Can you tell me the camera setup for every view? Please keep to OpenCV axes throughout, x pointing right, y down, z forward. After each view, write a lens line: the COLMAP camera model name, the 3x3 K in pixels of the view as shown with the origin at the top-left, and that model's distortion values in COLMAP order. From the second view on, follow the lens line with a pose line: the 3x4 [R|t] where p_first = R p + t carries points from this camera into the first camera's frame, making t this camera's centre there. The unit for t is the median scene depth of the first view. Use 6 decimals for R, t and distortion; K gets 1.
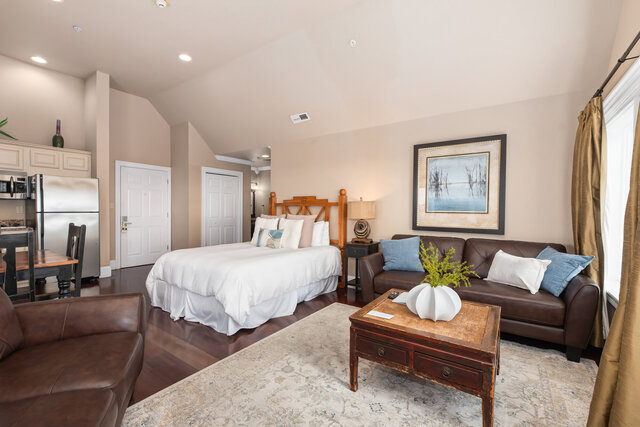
lens RADIAL K [[292.2, 0, 317.9], [0, 292.2, 214.2], [0, 0, 1]] dist [-0.000621, 0.000189]
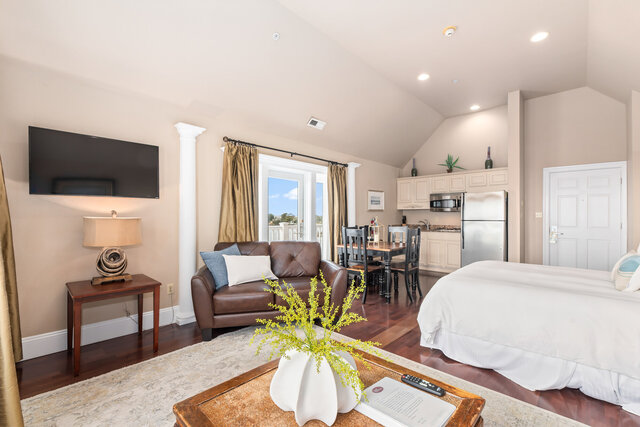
lens RADIAL K [[292.2, 0, 330.6], [0, 292.2, 218.6], [0, 0, 1]] dist [-0.000621, 0.000189]
pose [[-0.158074, -0.002159, -0.987425, 0.468463], [-0.019759, 0.999804, 0.000977, -0.003471], [0.987230, 0.019665, -0.158085, 0.552596]]
